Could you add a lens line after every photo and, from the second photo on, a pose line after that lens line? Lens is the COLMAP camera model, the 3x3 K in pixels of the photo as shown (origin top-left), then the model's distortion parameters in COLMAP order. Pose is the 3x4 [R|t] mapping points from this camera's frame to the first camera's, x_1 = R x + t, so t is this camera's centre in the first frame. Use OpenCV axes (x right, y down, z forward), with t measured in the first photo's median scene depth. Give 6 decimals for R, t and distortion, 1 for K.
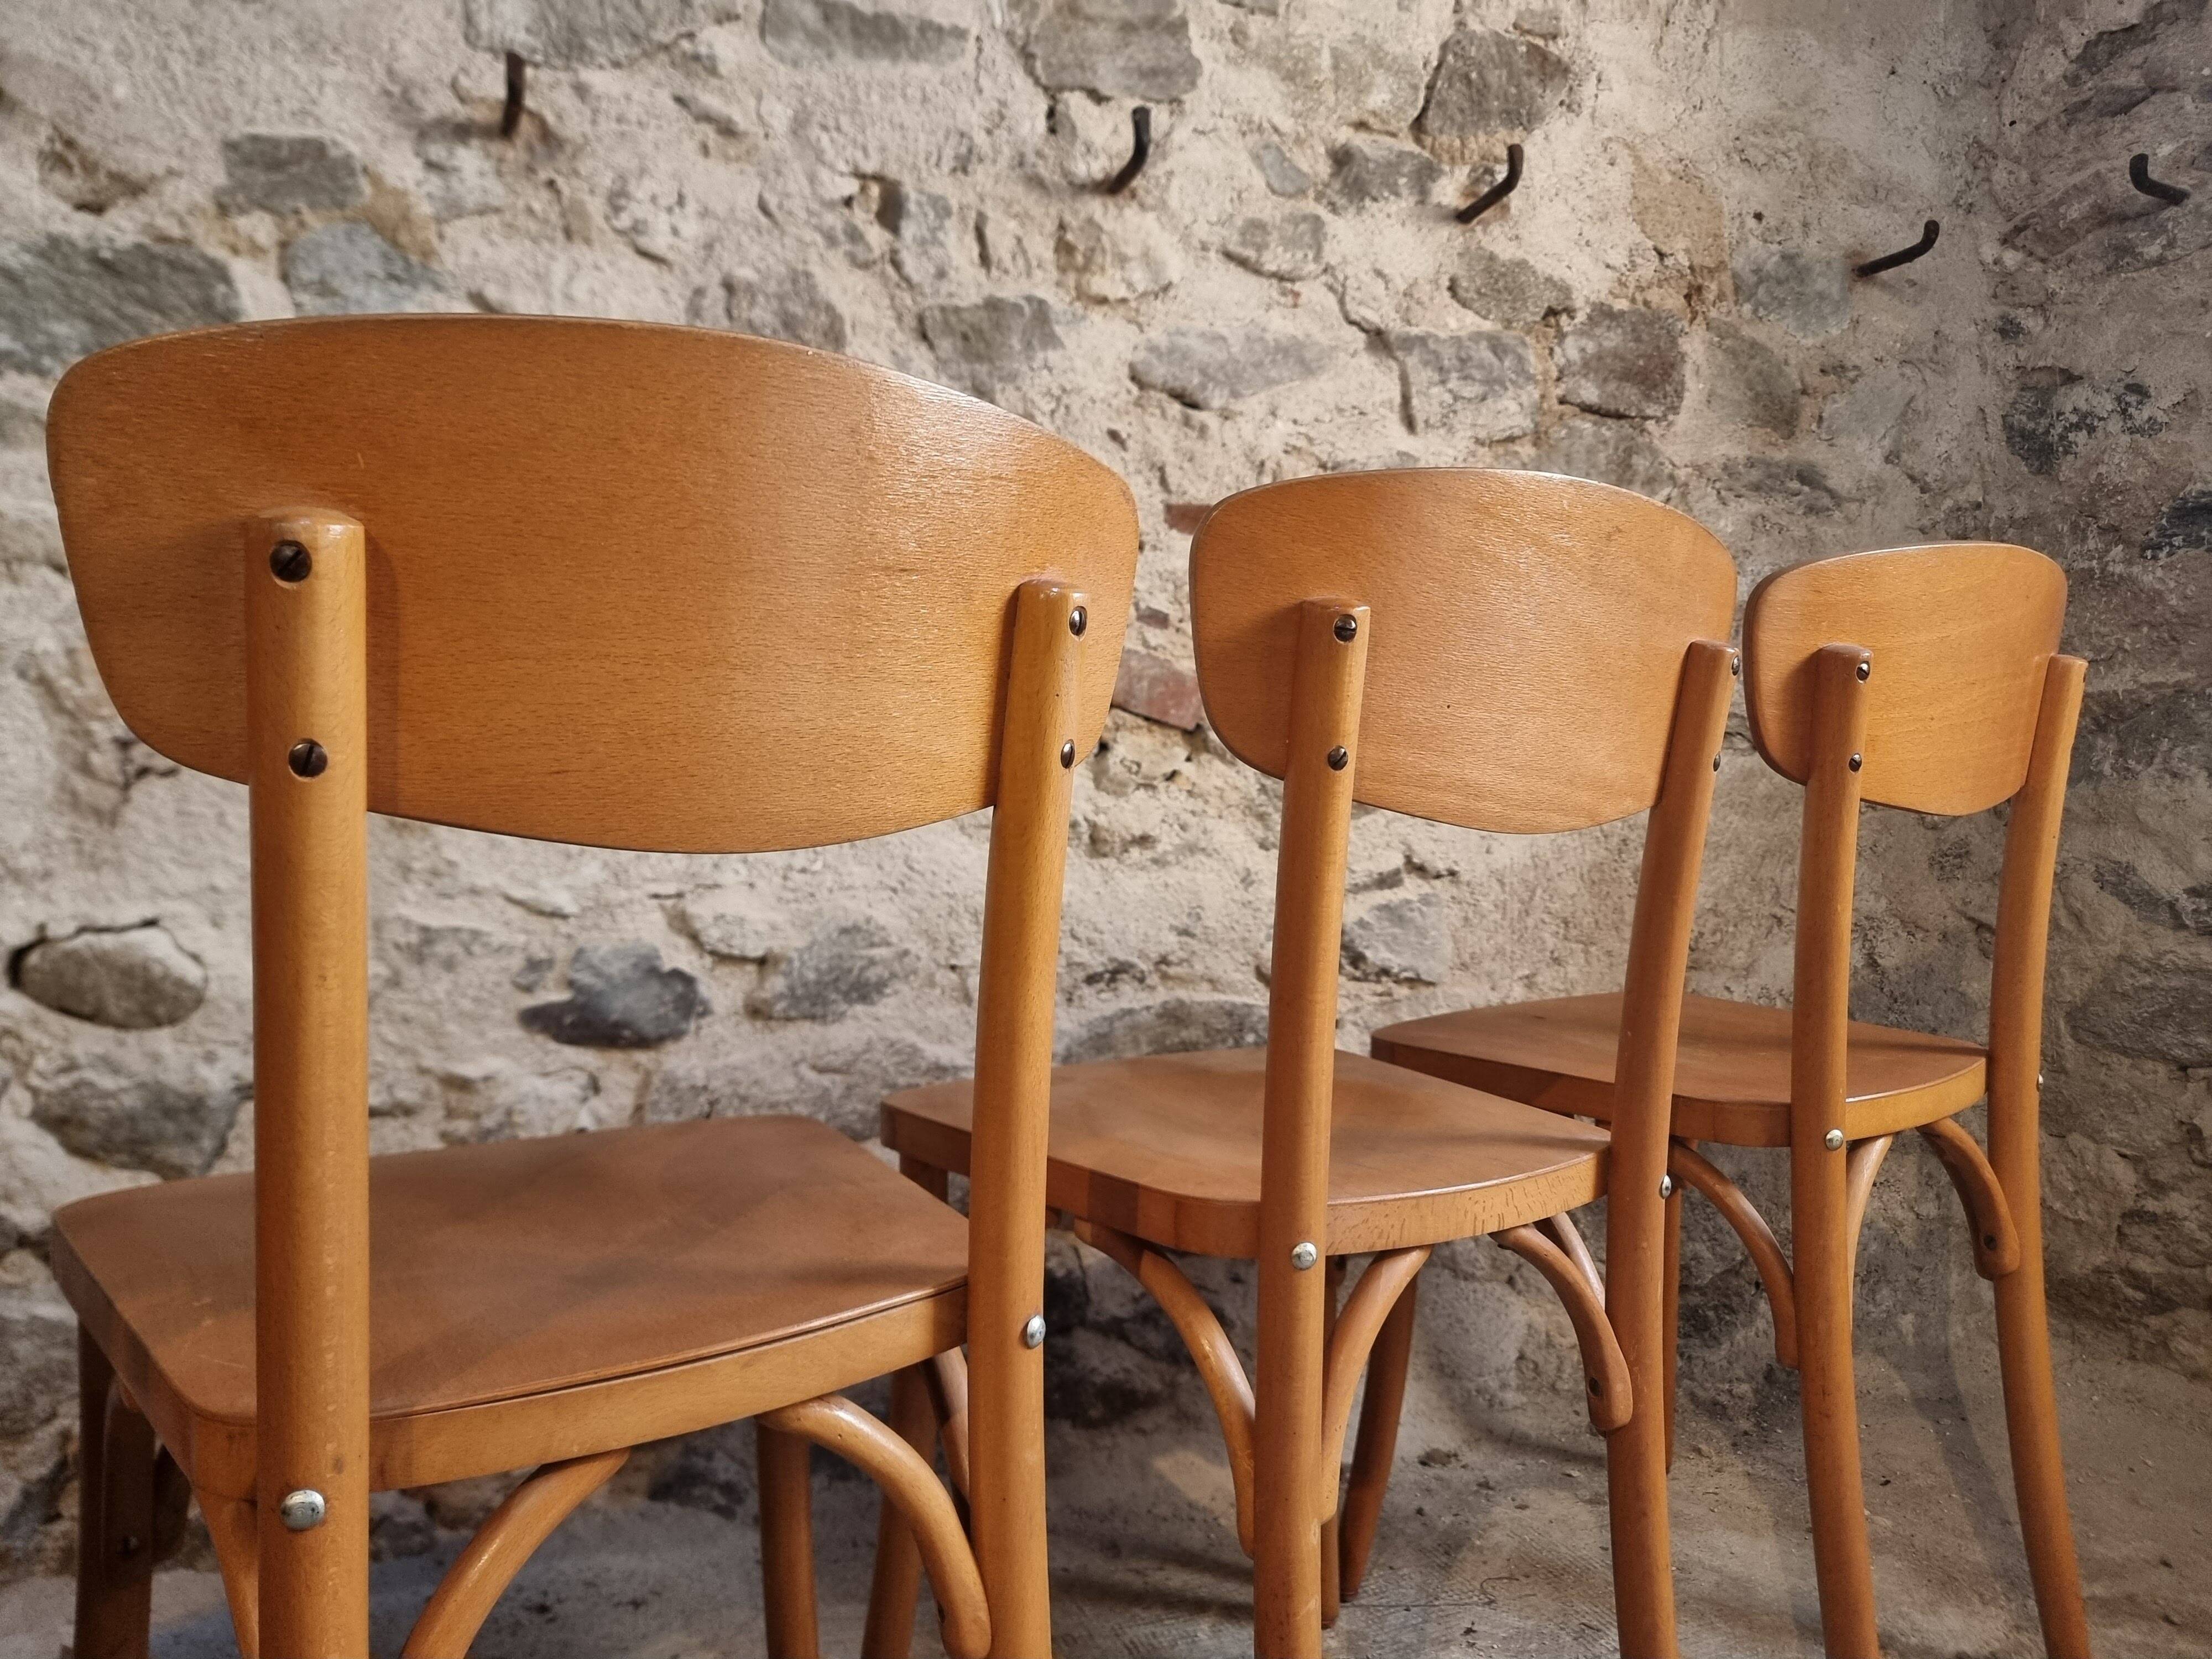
lens RADIAL K [[1535.7, 0, 1116.8], [0, 1535.7, 827.3], [0, 0, 1]] dist [0.067196, -0.071050]
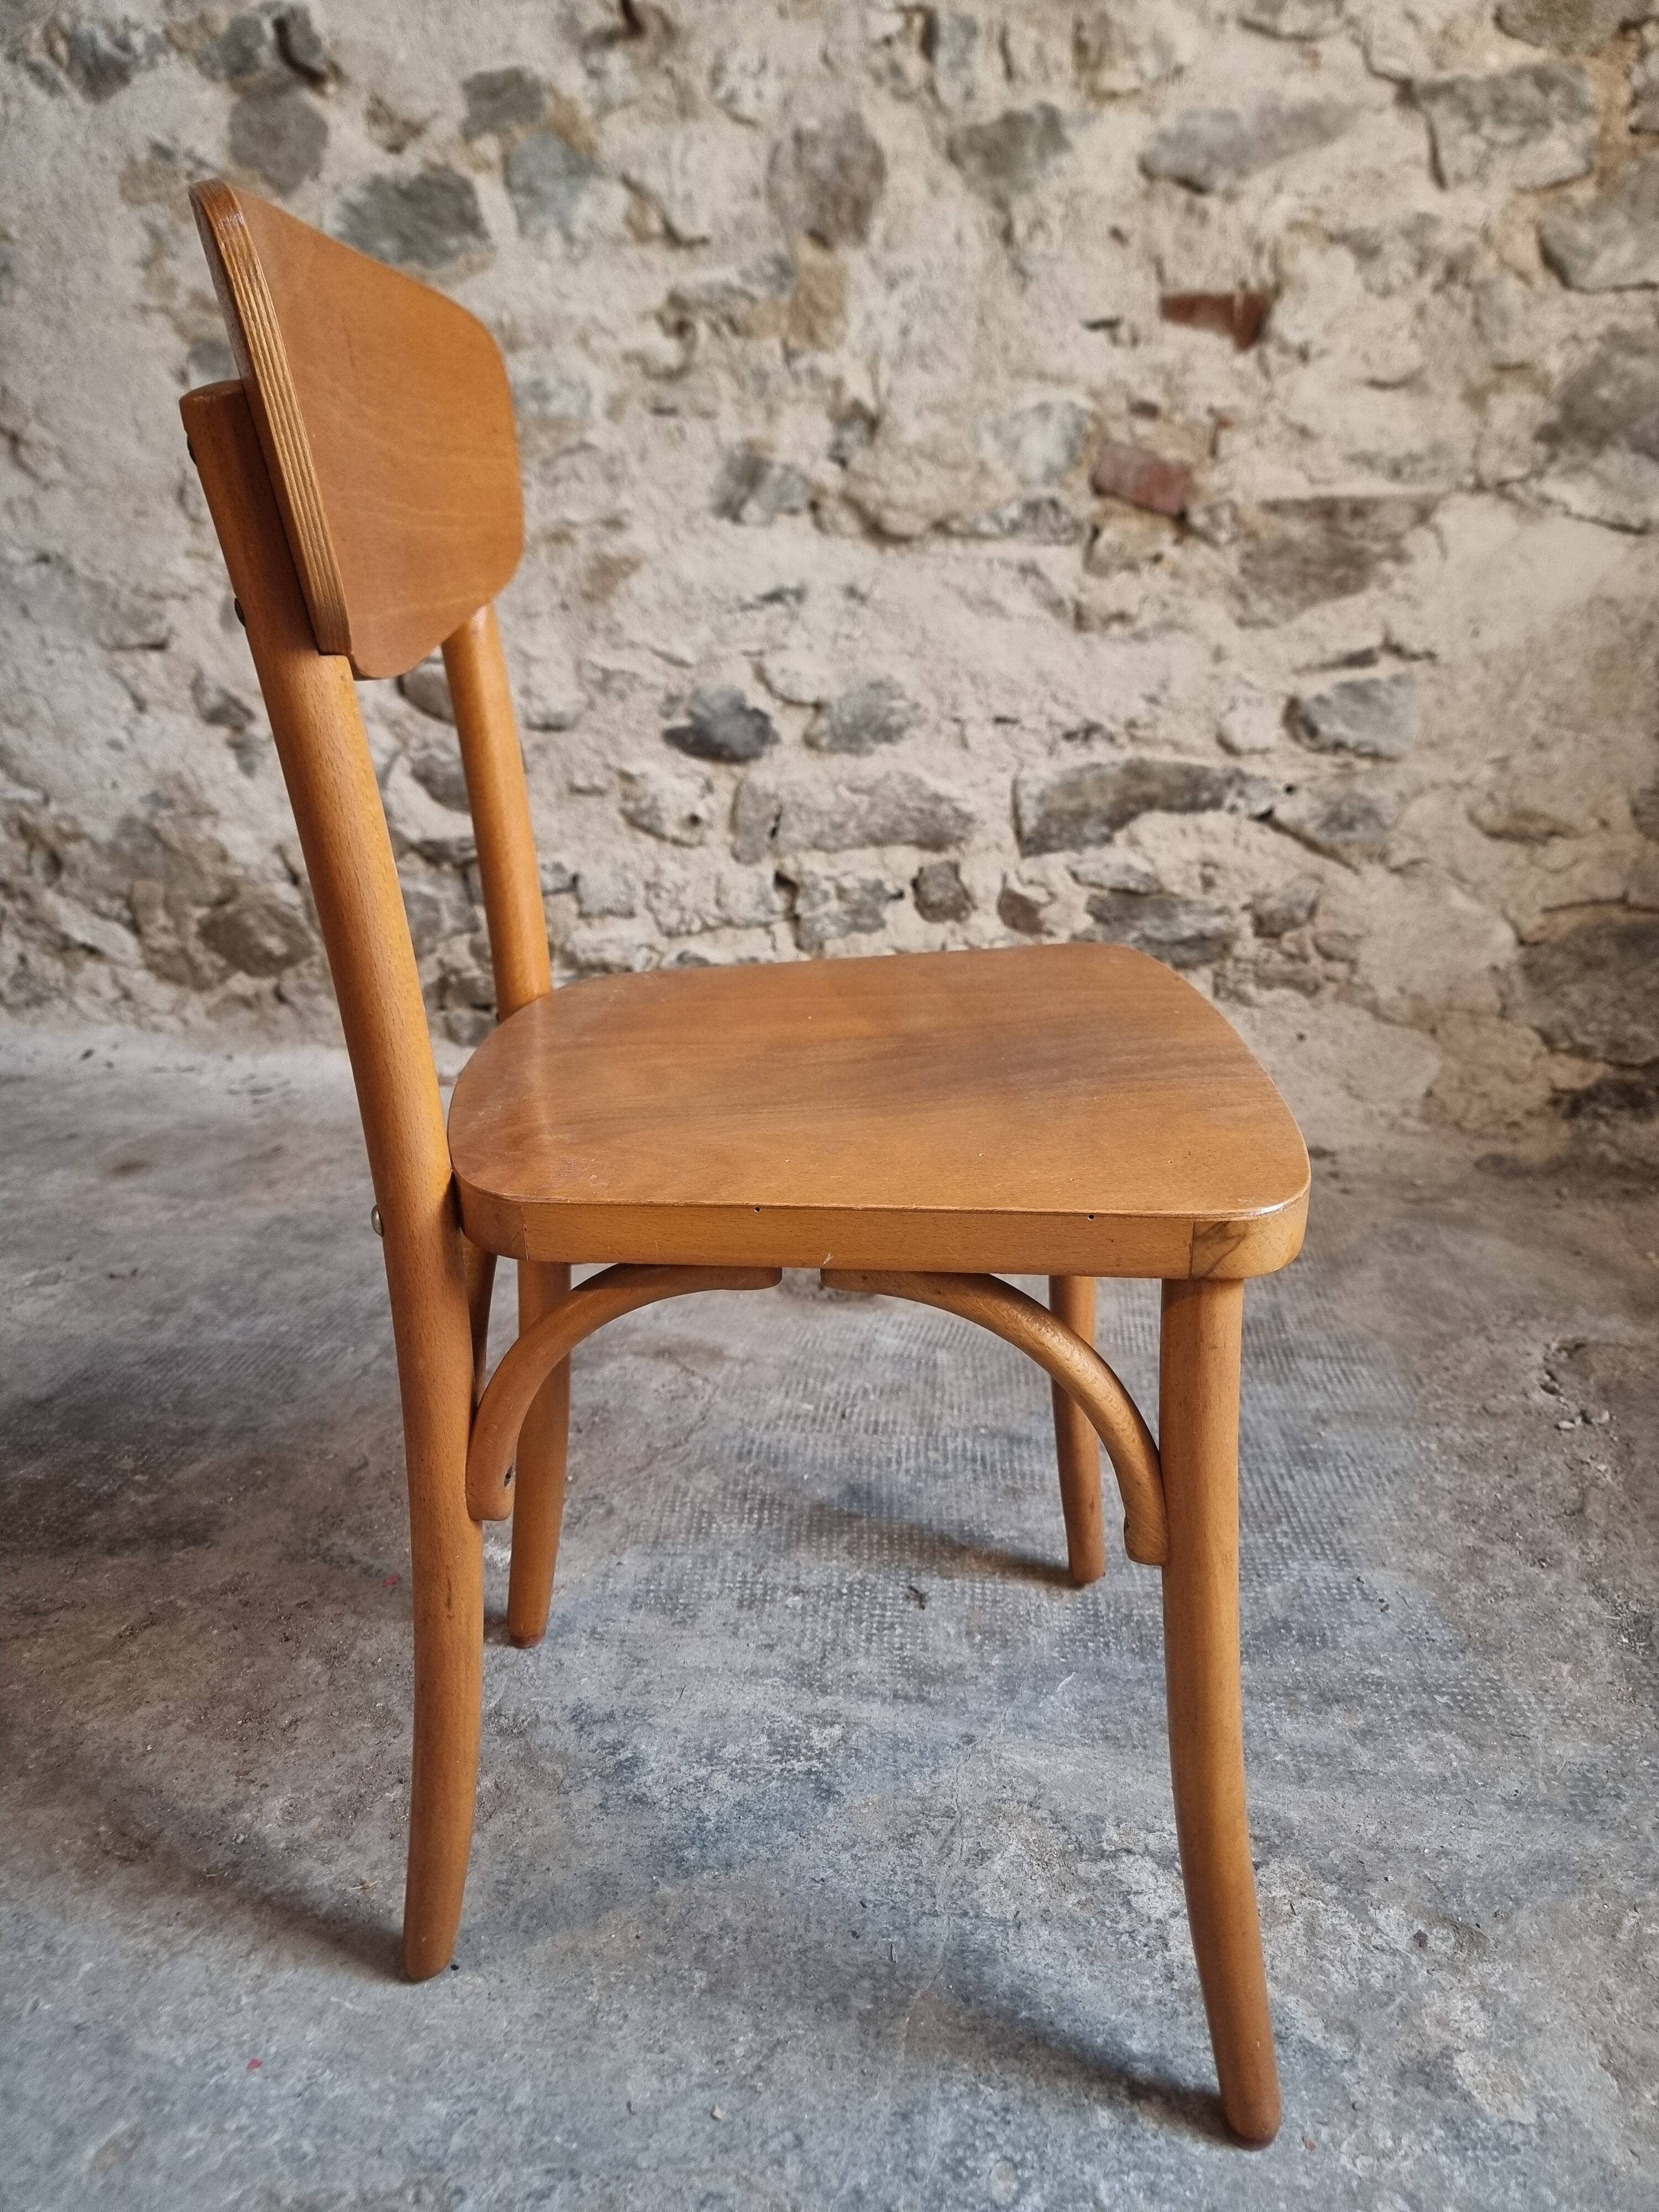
lens RADIAL K [[1559.5, 0, 823.8], [0, 1559.5, 1115.6], [0, 0, 1]] dist [0.053232, -0.060246]
pose [[0.849251, 0.180455, -0.496195, 0.508070], [-0.011388, 0.945823, 0.324484, -0.018810], [0.527867, -0.269918, 0.805295, -0.202144]]
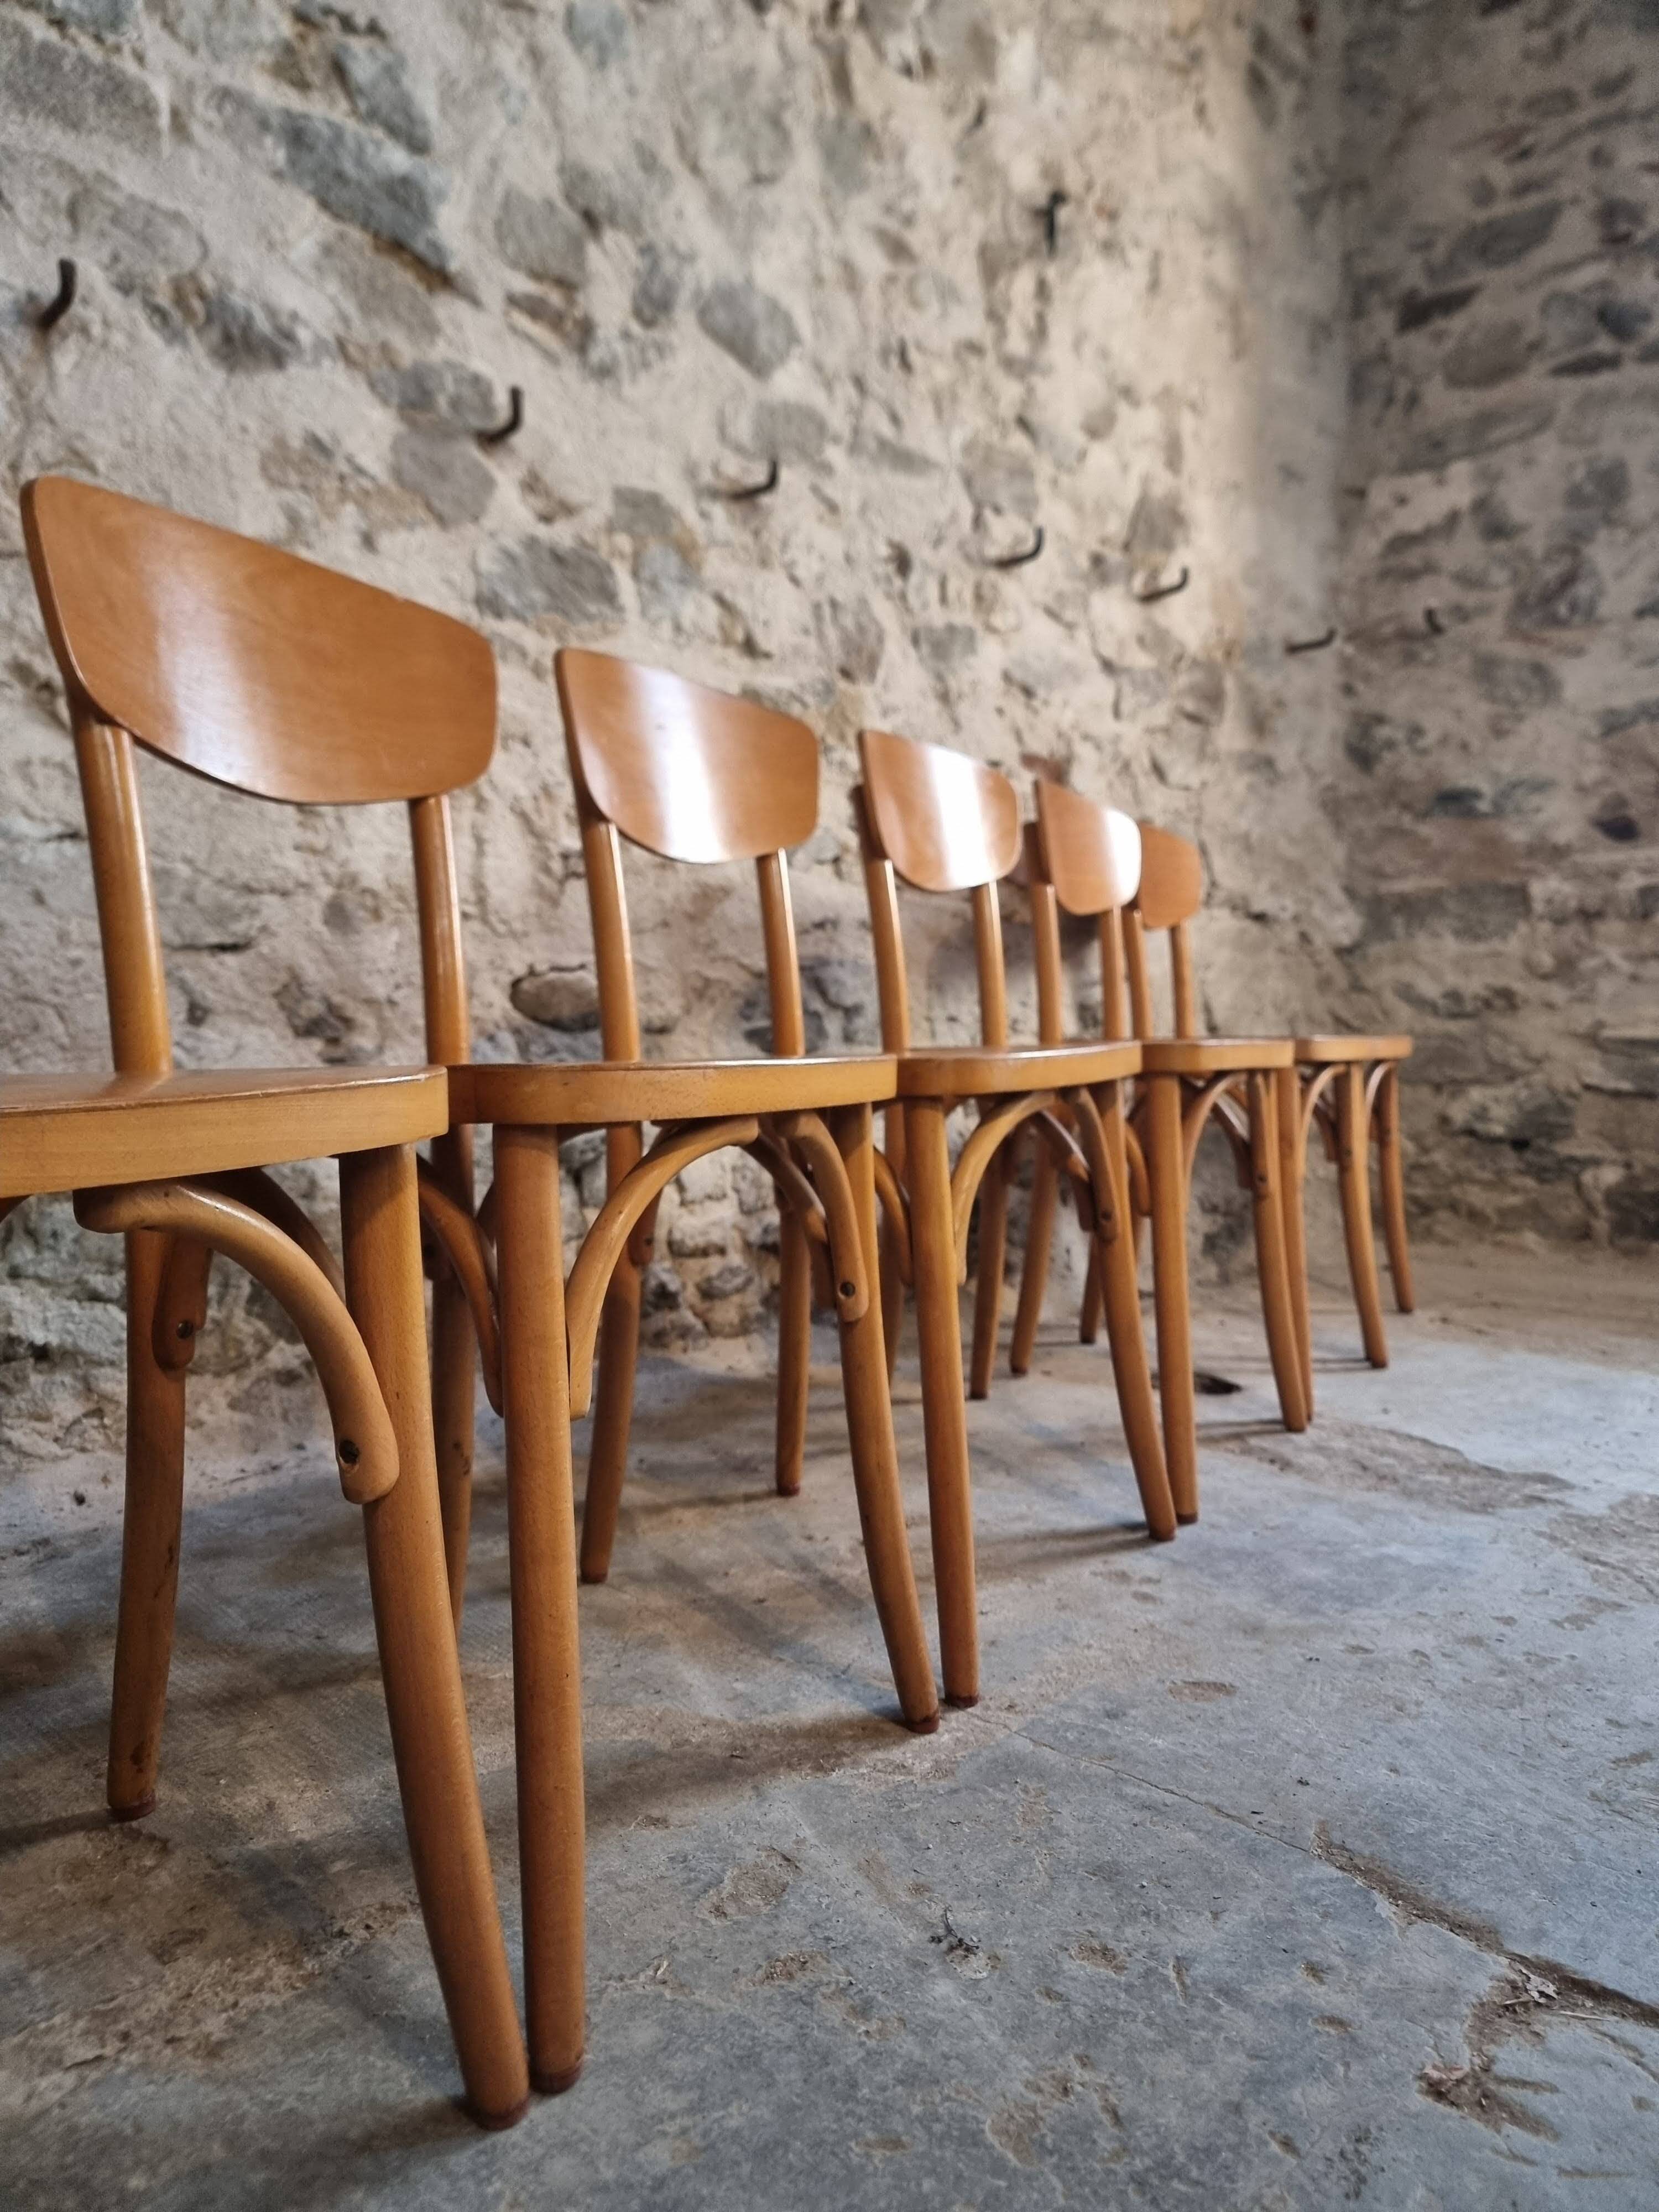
lens RADIAL K [[1563.2, 0, 812.9], [0, 1563.2, 1110.7], [0, 0, 1]] dist [0.062423, -0.061961]
pose [[0.914710, -0.013704, 0.403879, -0.919676], [0.004206, 0.999694, 0.024394, 0.150364], [-0.404089, -0.020615, 0.914487, -0.530167]]
